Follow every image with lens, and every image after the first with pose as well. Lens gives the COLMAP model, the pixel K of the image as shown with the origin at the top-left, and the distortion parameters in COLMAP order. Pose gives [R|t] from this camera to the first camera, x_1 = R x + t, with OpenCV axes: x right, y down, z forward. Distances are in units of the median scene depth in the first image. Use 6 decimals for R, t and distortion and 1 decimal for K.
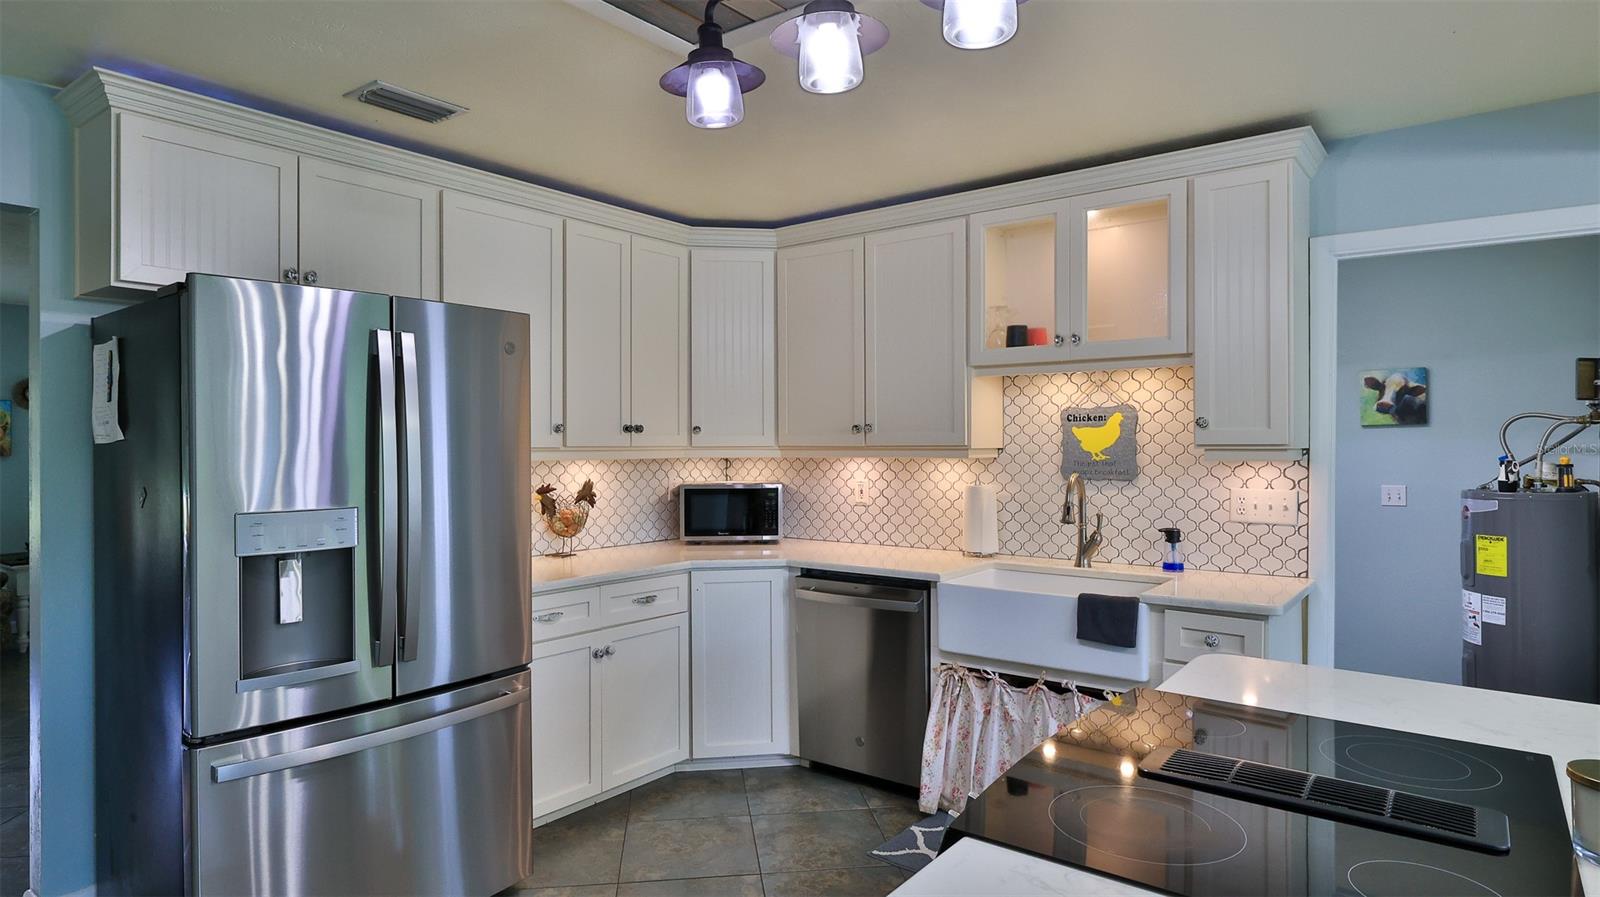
lens RADIAL K [[903.7, 0, 796.0], [0, 903.7, 442.8], [0, 0, 1]] dist [0.002422, 0.000100]
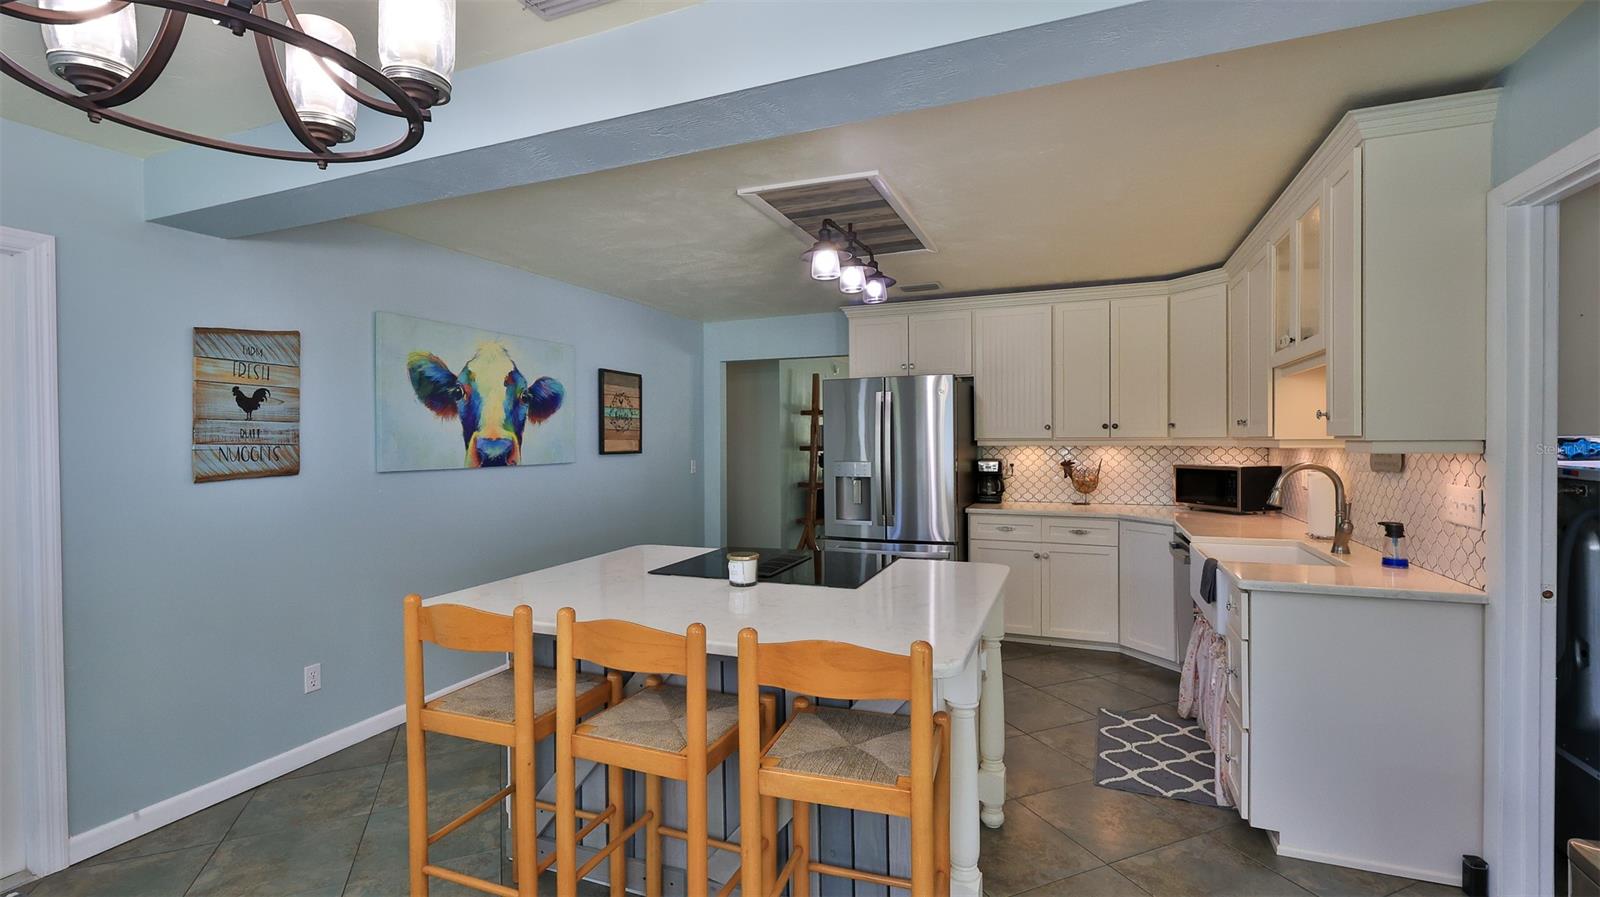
lens RADIAL K [[711.5, 0, 799.9], [0, 711.5, 446.2], [0, 0, 1]] dist [-0.000243, 0.000254]
pose [[0.266833, 0.011022, -0.963680, 0.948653], [0.007185, 0.999884, 0.013425, -0.001894], [0.963716, -0.010506, 0.266723, 0.181749]]
